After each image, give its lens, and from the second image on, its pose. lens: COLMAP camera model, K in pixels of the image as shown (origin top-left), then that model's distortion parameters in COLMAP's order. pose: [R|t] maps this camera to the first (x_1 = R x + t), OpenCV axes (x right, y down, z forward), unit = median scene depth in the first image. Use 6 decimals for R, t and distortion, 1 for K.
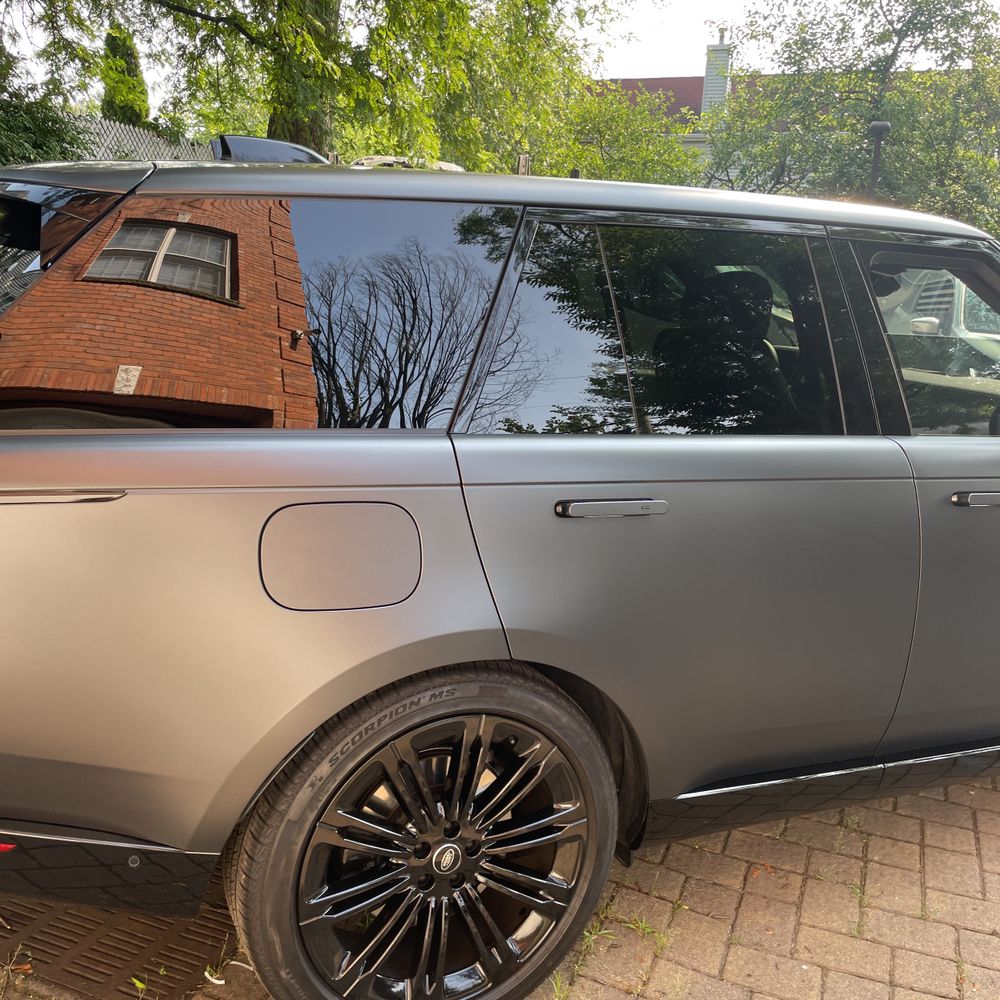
lens RADIAL K [[1012.4, 0, 488.0], [0, 1012.4, 517.2], [0, 0, 1]] dist [0.088232, -0.107233]
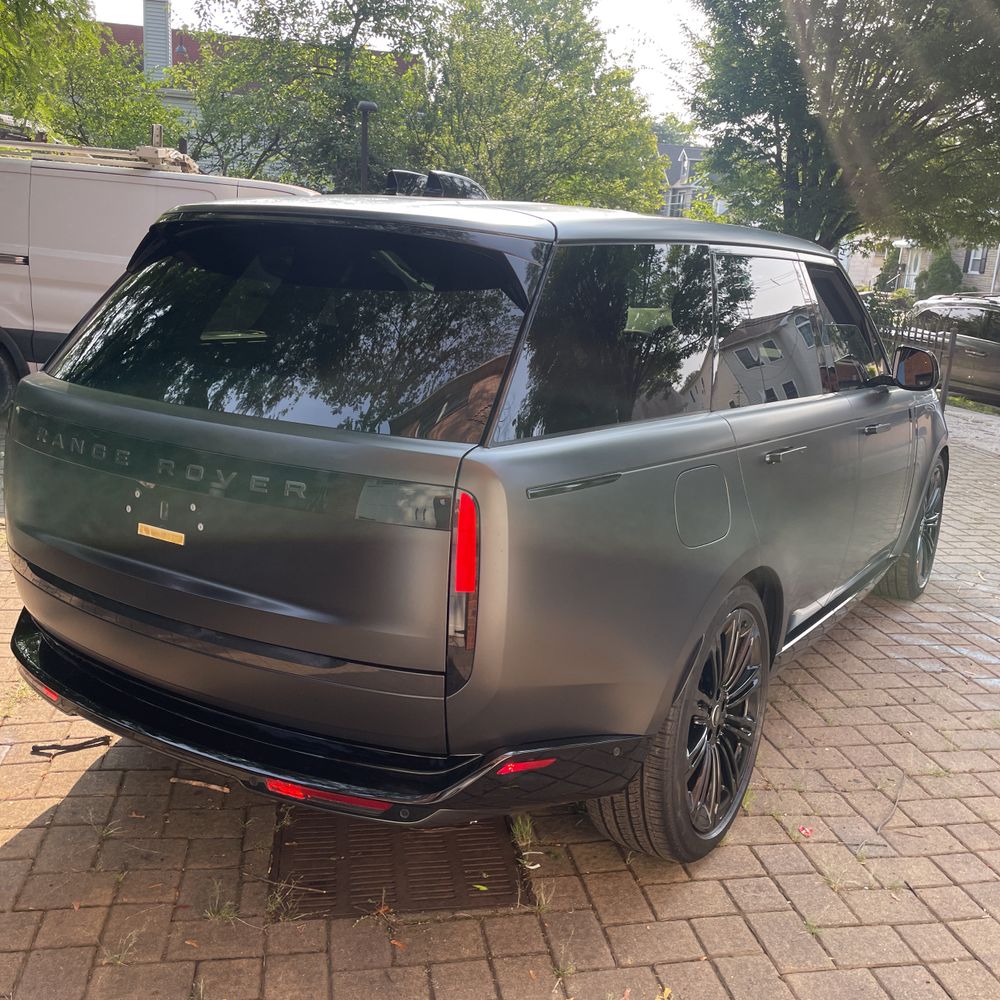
lens RADIAL K [[1012.4, 0, 488.0], [0, 1012.4, 517.2], [0, 0, 1]] dist [0.088232, -0.107233]
pose [[0.851266, -0.125993, 0.509383, -0.100660], [0.104898, 0.992012, 0.070066, -0.007079], [-0.514142, -0.006212, 0.857683, -0.003639]]
